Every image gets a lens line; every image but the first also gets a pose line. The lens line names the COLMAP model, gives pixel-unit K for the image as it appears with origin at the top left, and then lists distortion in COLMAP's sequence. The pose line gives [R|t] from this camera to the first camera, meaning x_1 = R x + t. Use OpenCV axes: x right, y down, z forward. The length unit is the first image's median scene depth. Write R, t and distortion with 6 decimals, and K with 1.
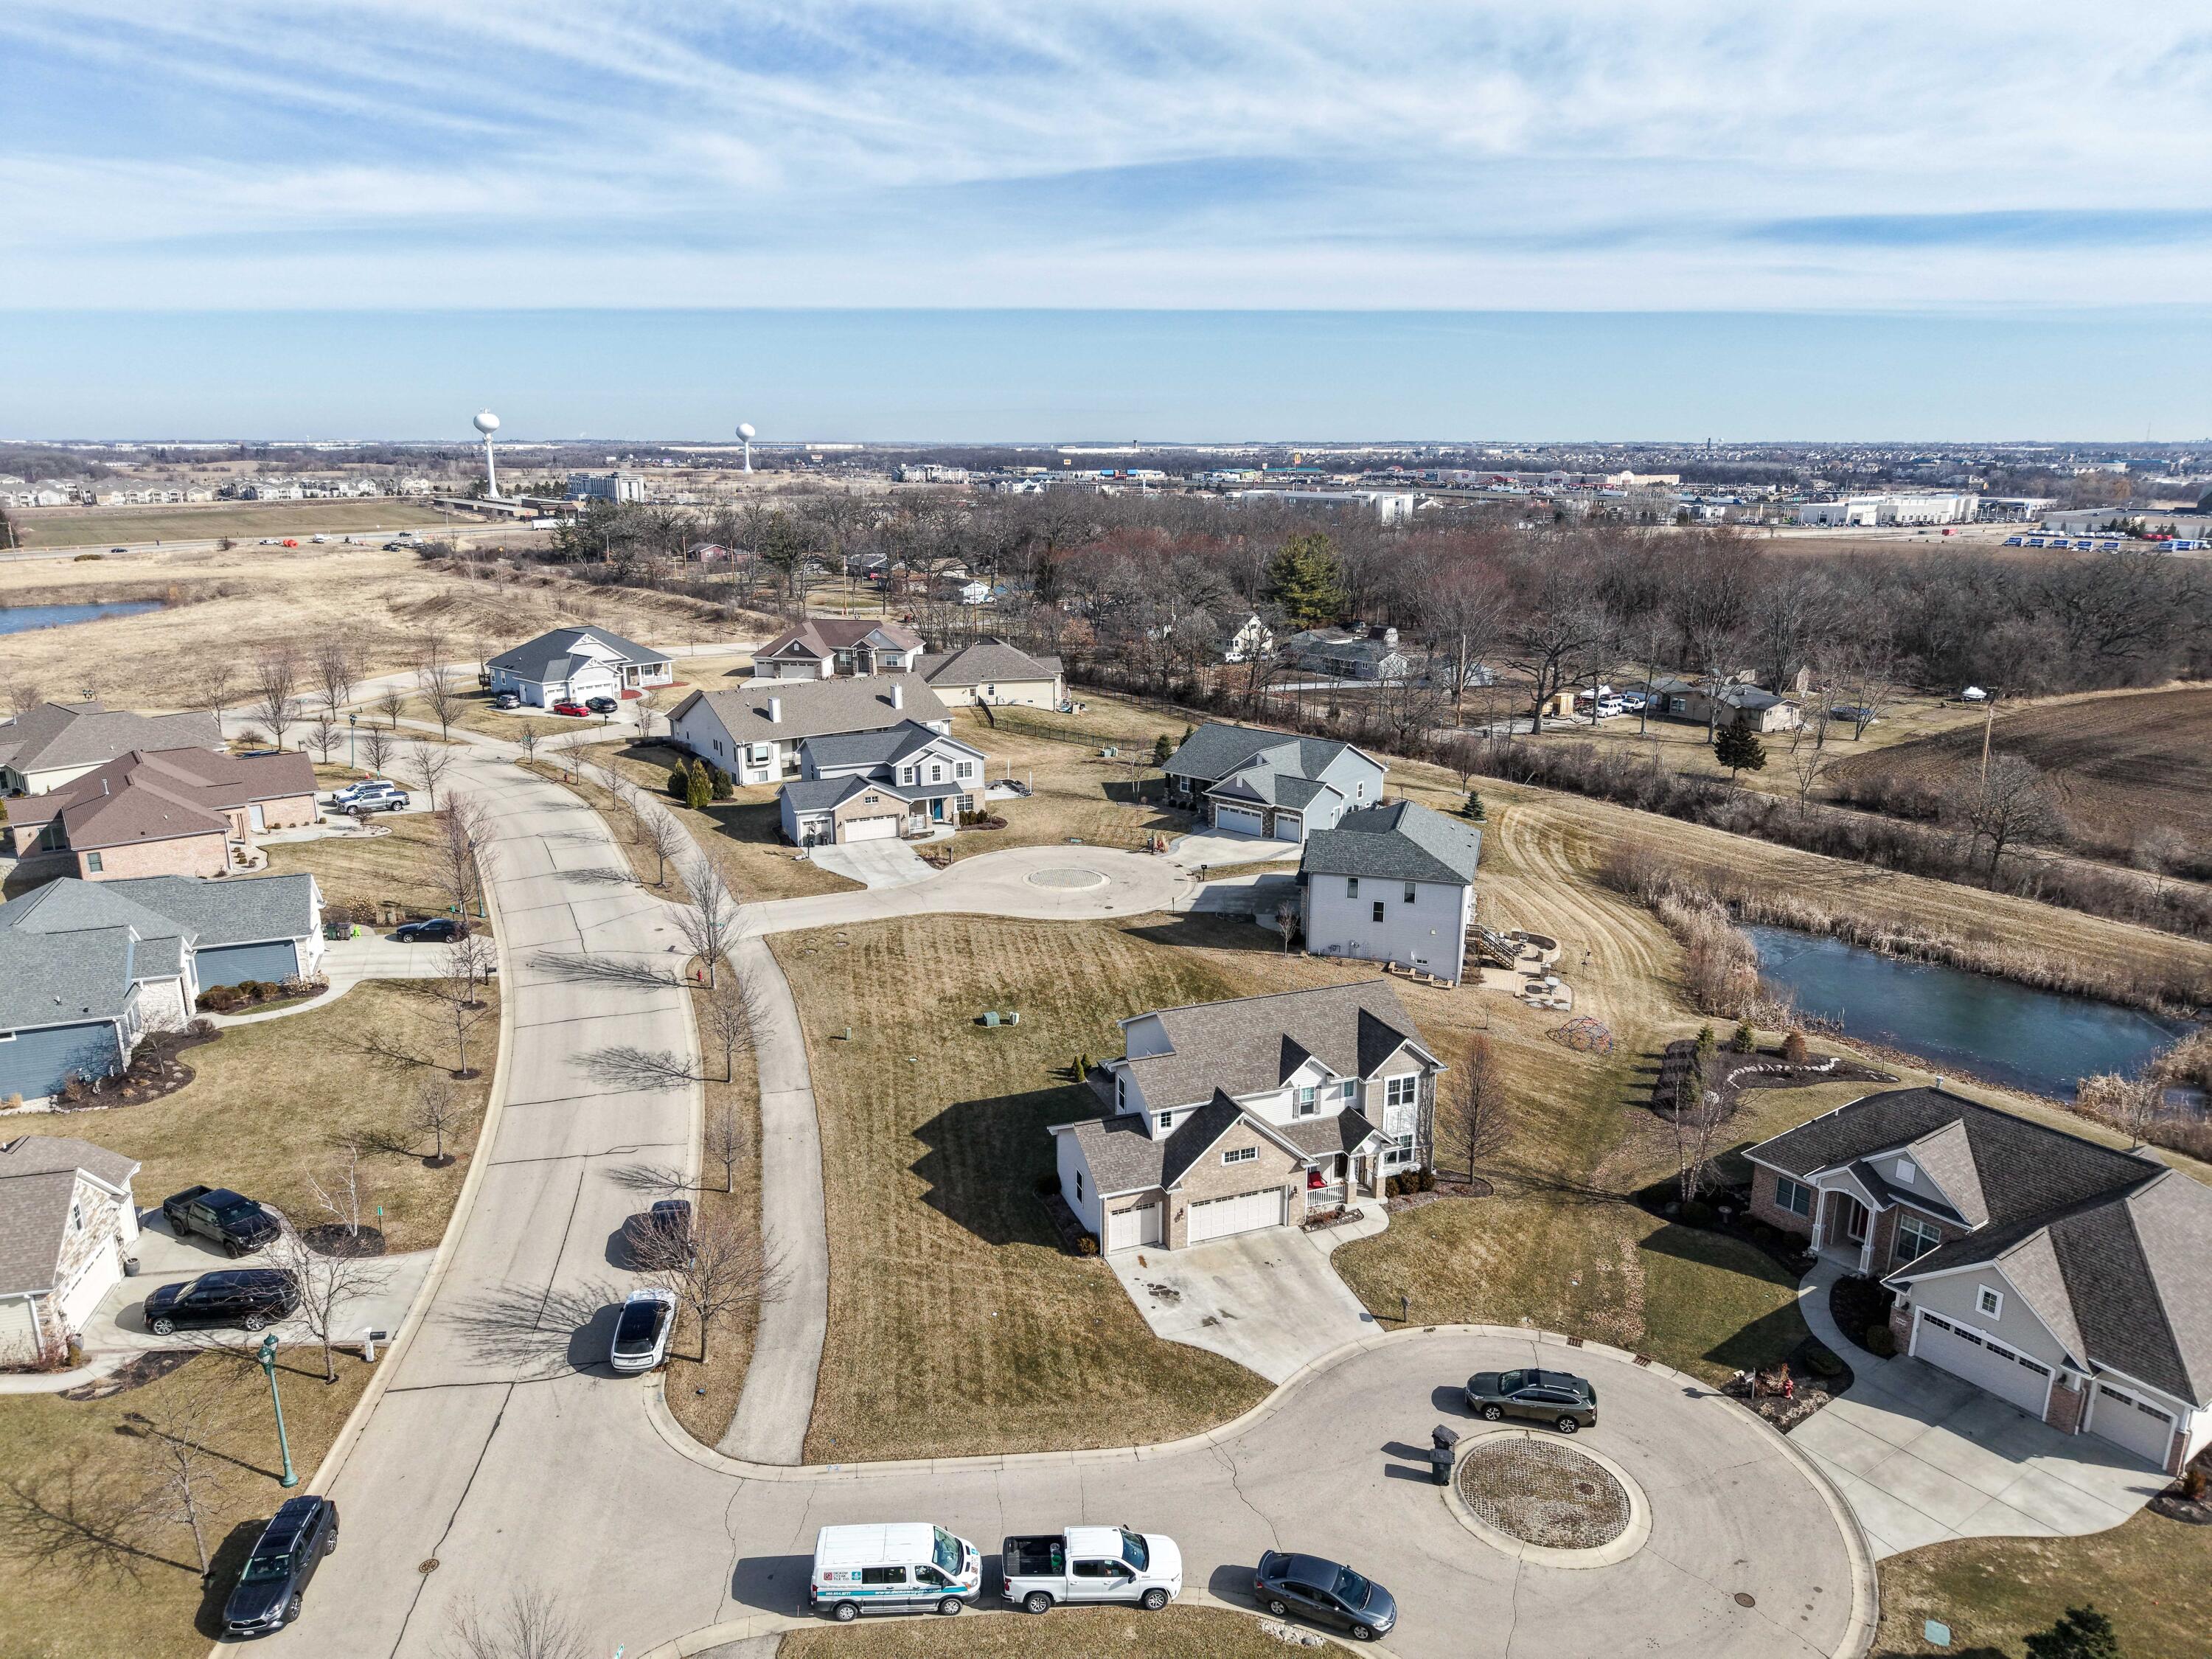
lens RADIAL K [[1463.8, 0, 1106.0], [0, 1463.8, 829.5], [0, 0, 1]] dist [0.067110, -0.076736]
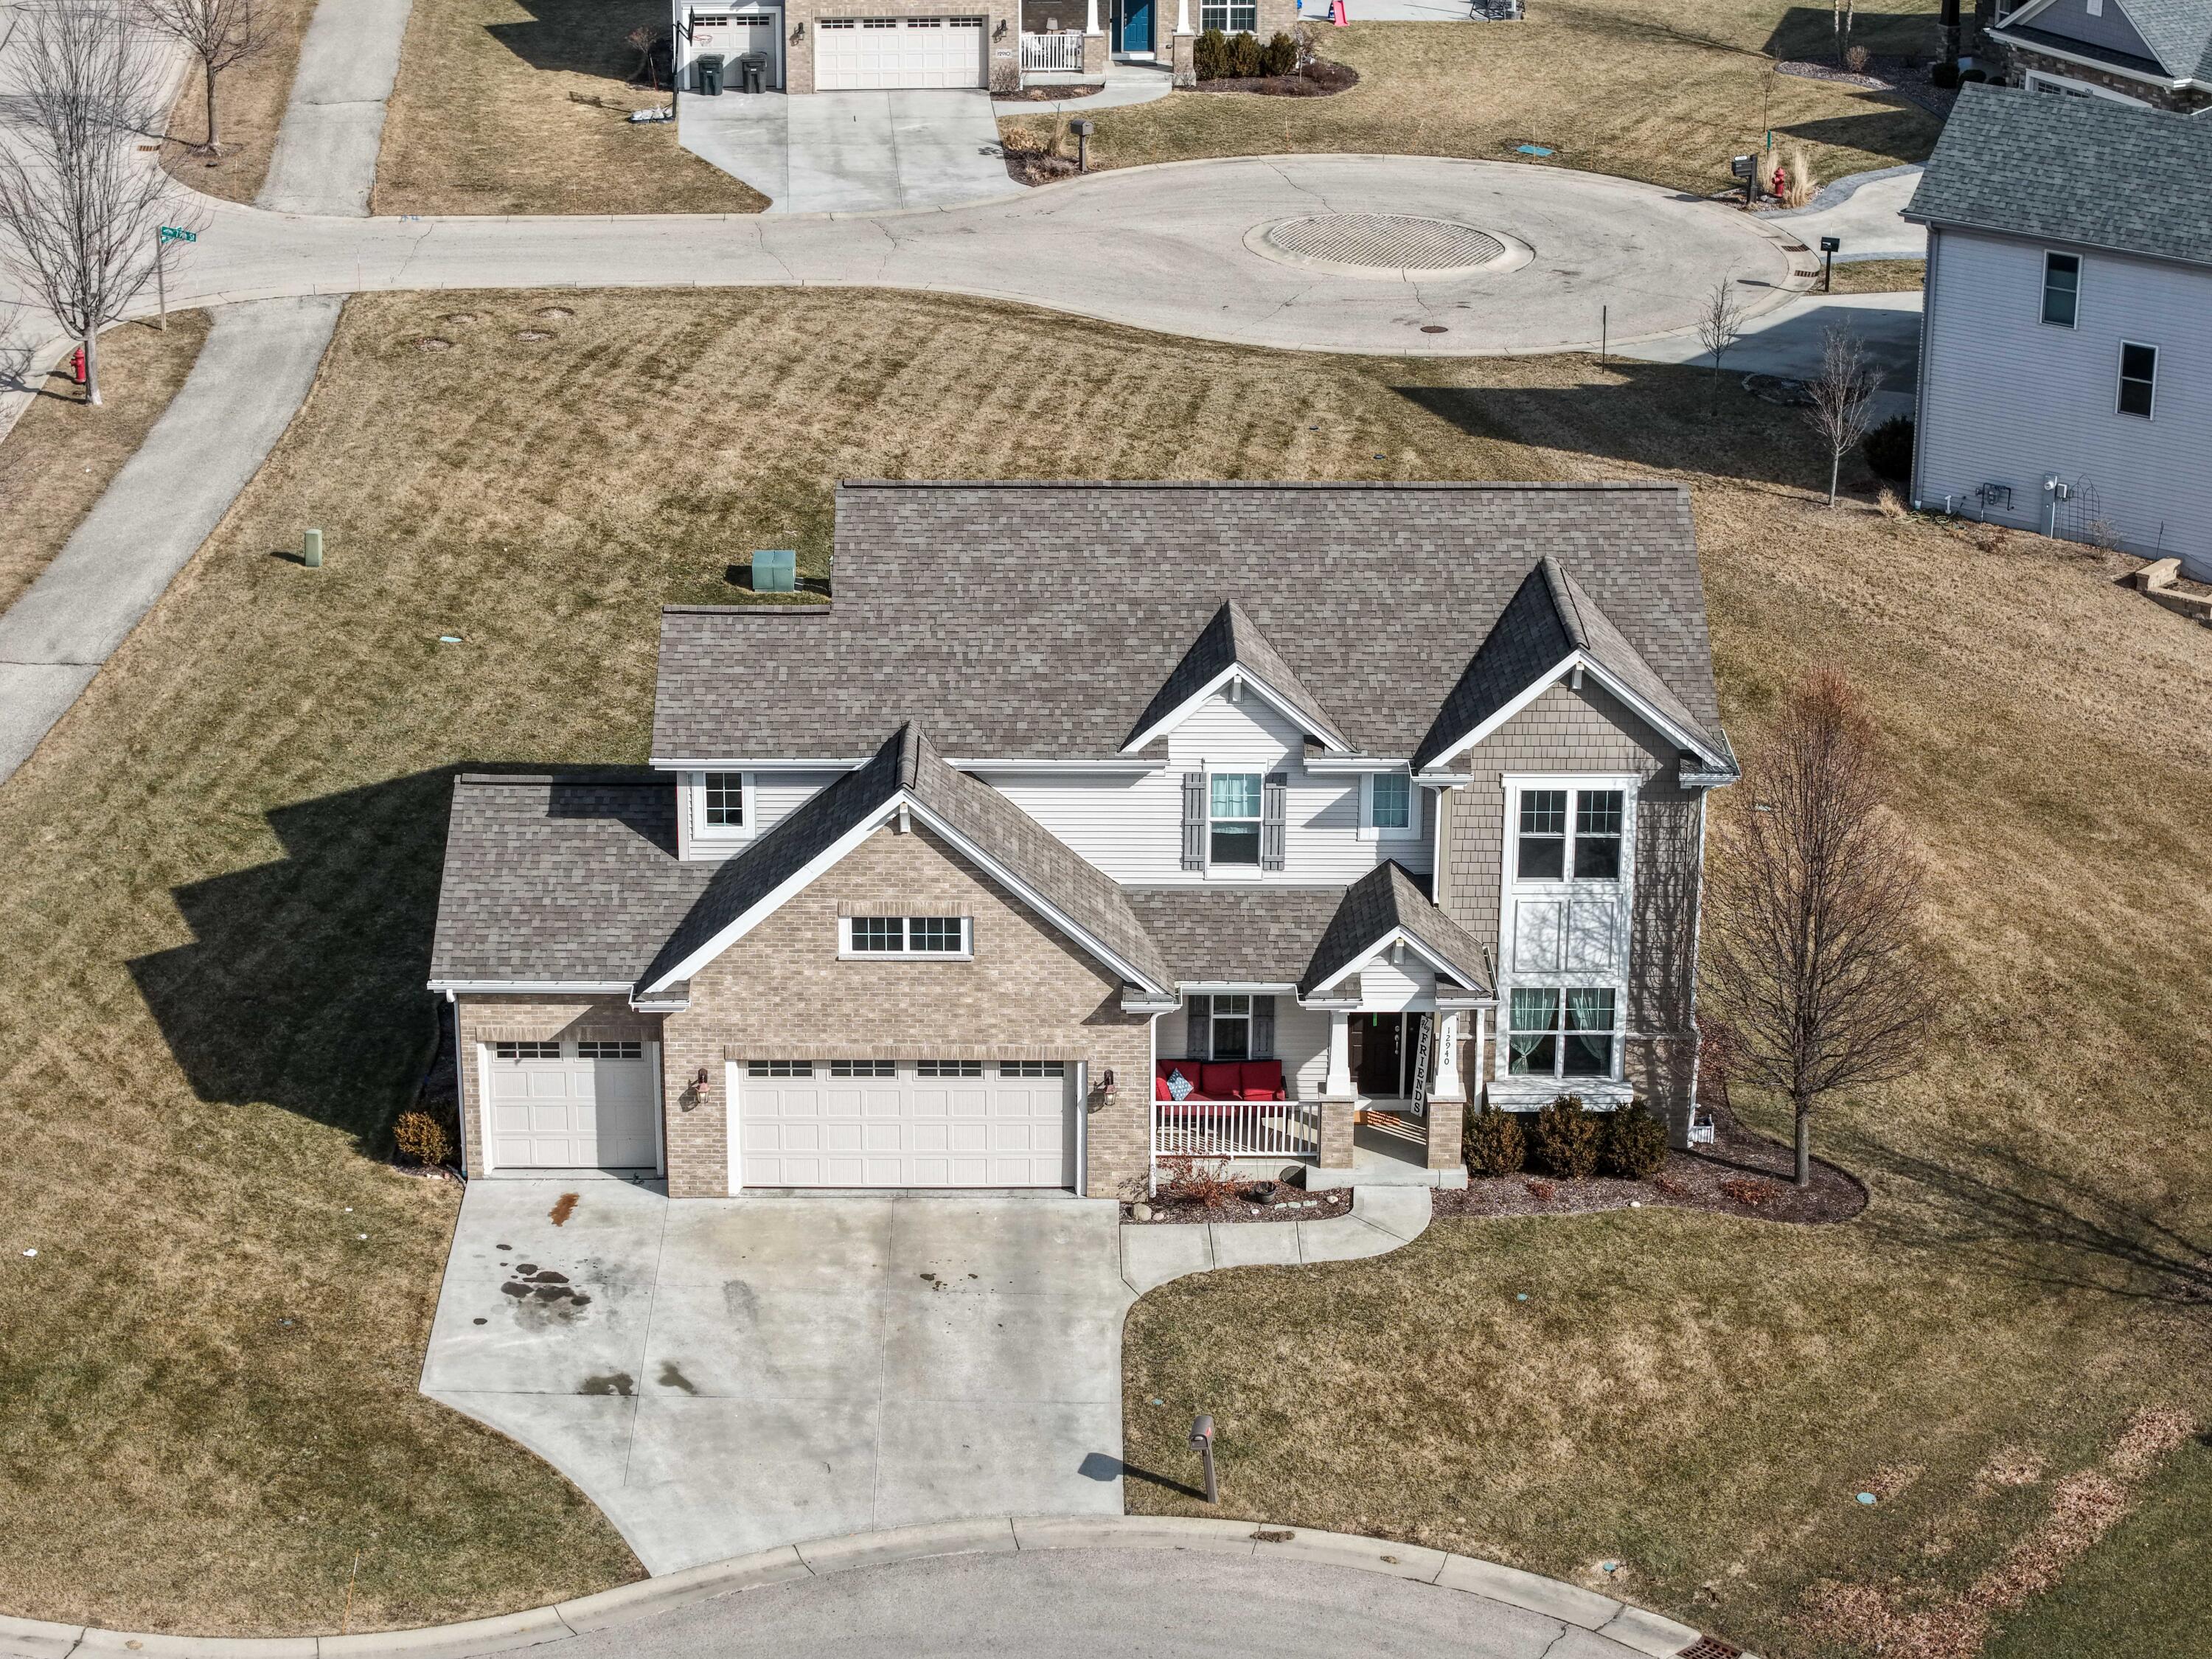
lens RADIAL K [[4661.8, 0, 1106.0], [0, 4661.8, 829.5], [0, 0, 1]] dist [-0.214178, 0.936080]
pose [[0.937094, 0.128738, -0.324470, 0.418430], [-0.094595, 0.988383, 0.118957, 0.075390], [0.336015, -0.080781, 0.938386, 0.093984]]
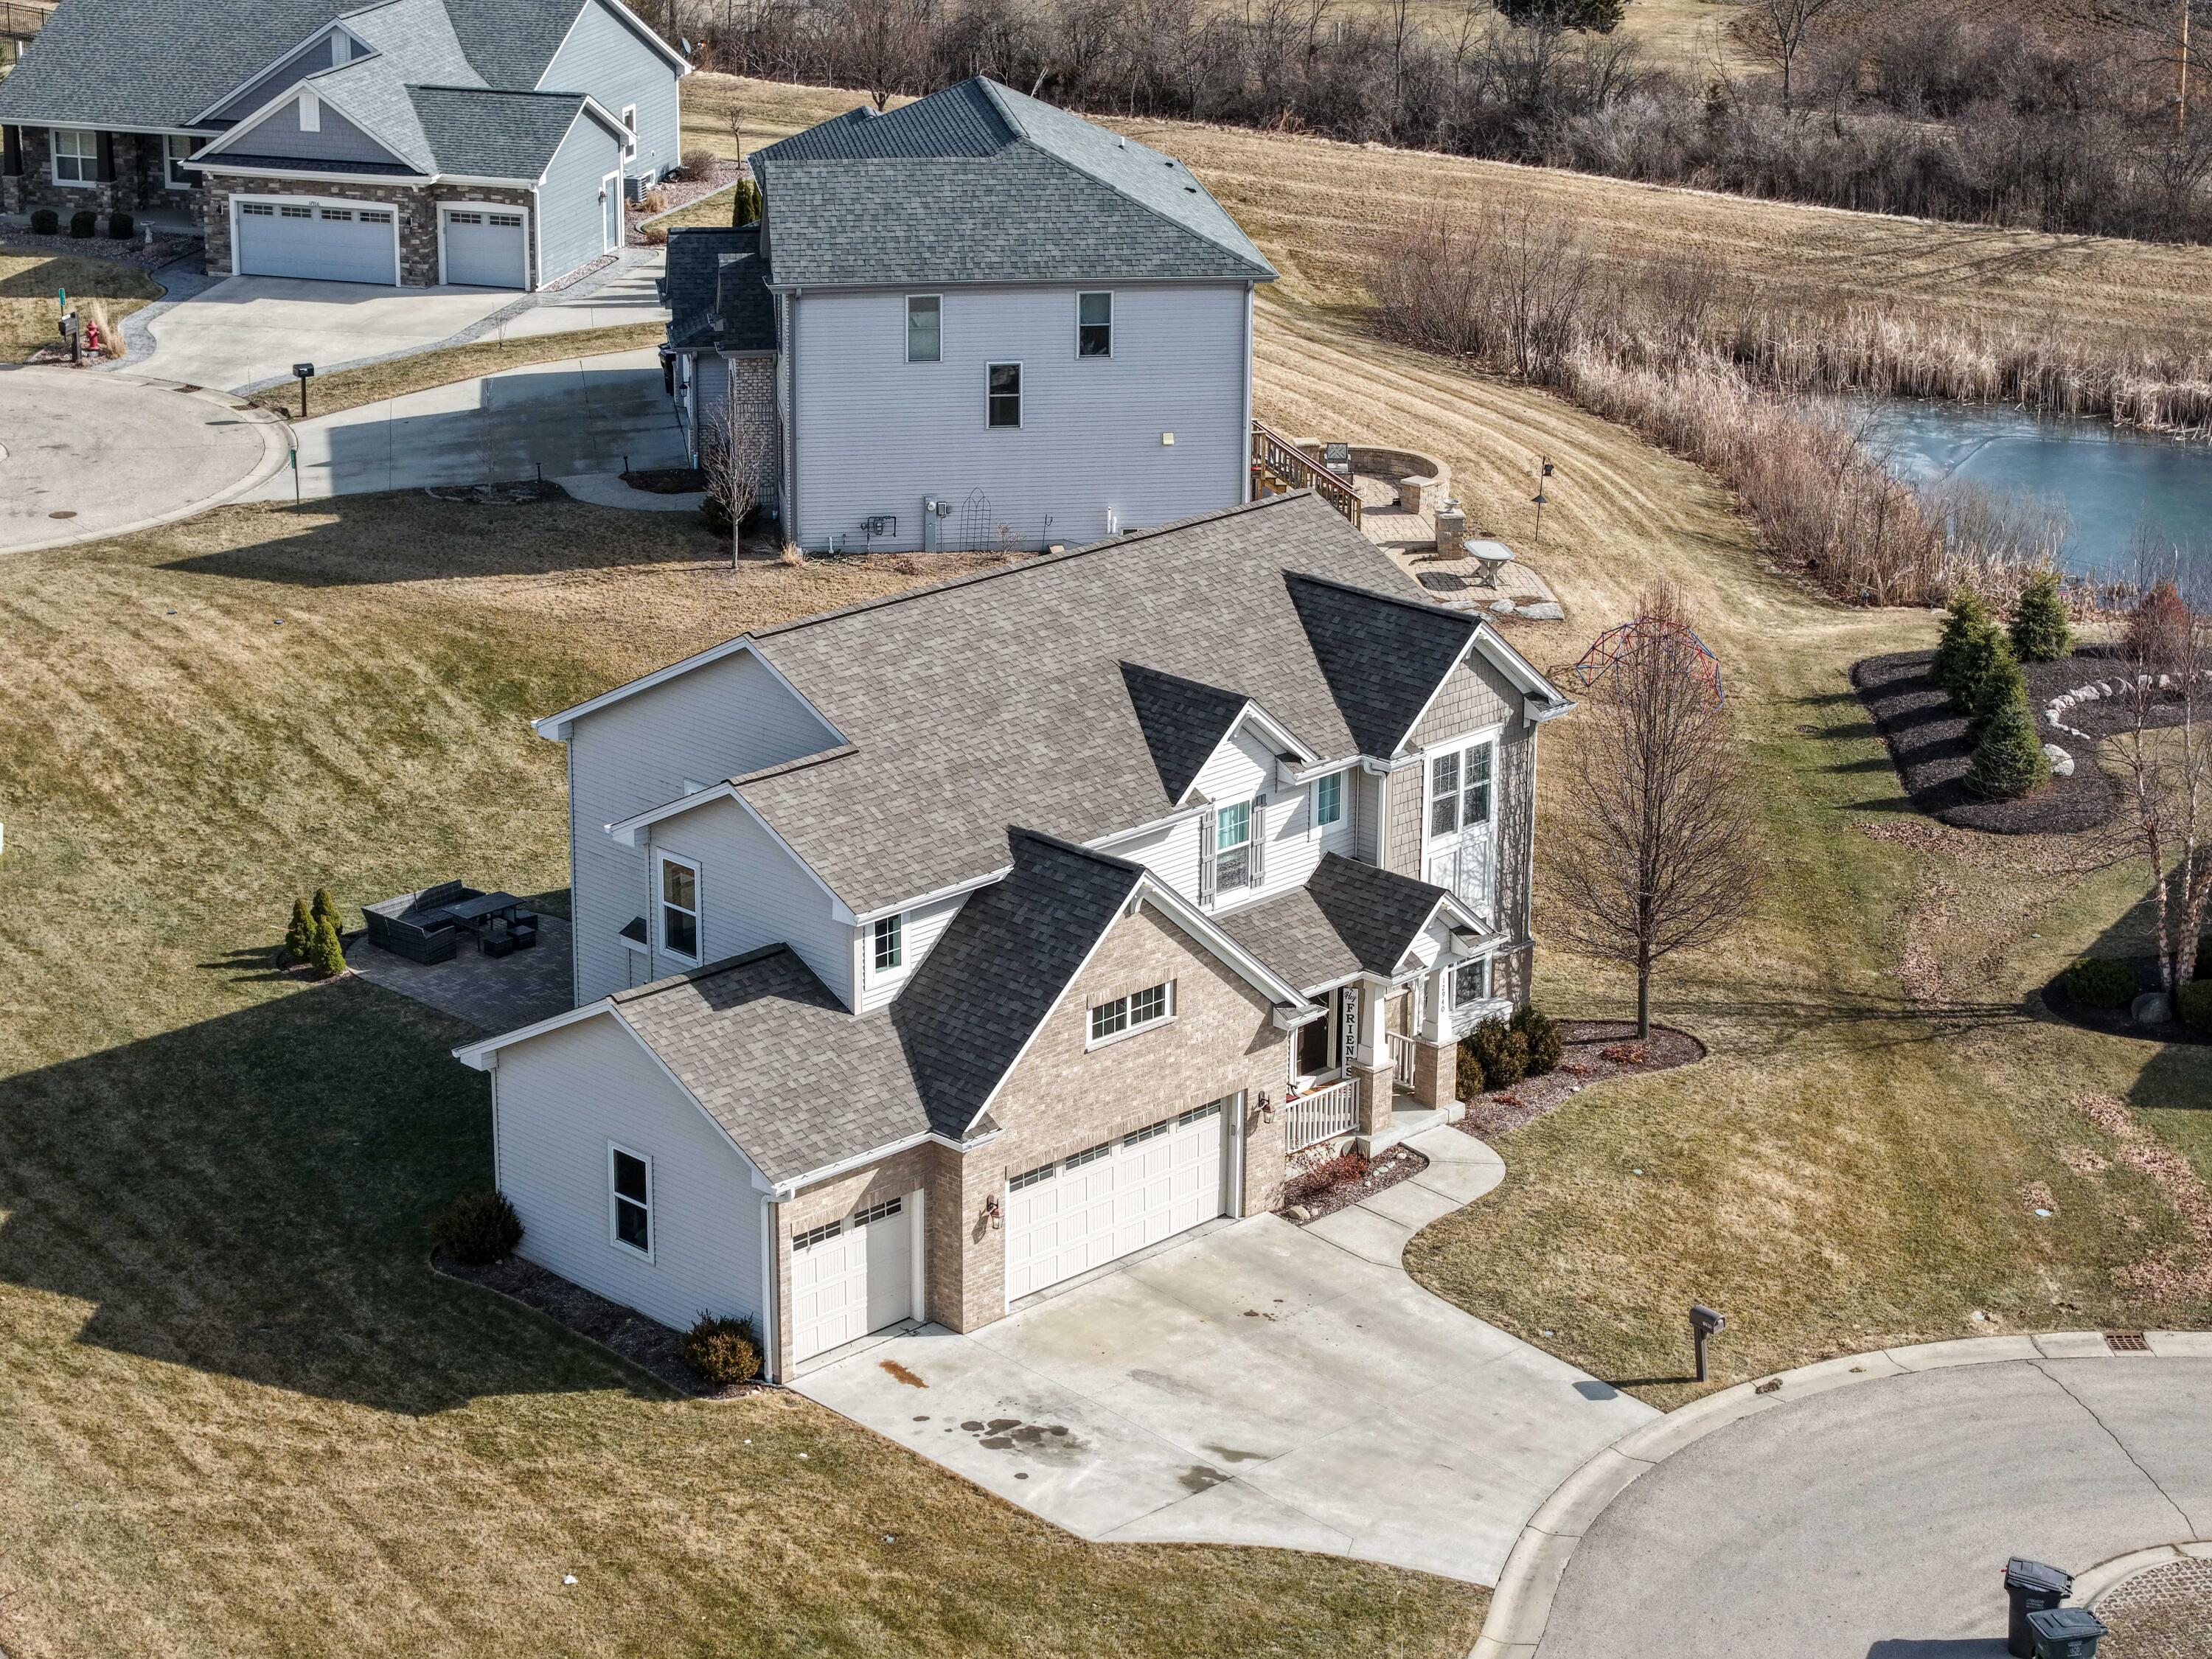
lens RADIAL K [[4661.8, 0, 1106.0], [0, 4661.8, 829.5], [0, 0, 1]] dist [-0.214178, 0.936080]
pose [[0.909220, -0.126734, 0.396557, -0.295078], [0.099243, 0.991058, 0.089185, 0.085246], [-0.404314, -0.041733, 0.913668, 0.065775]]
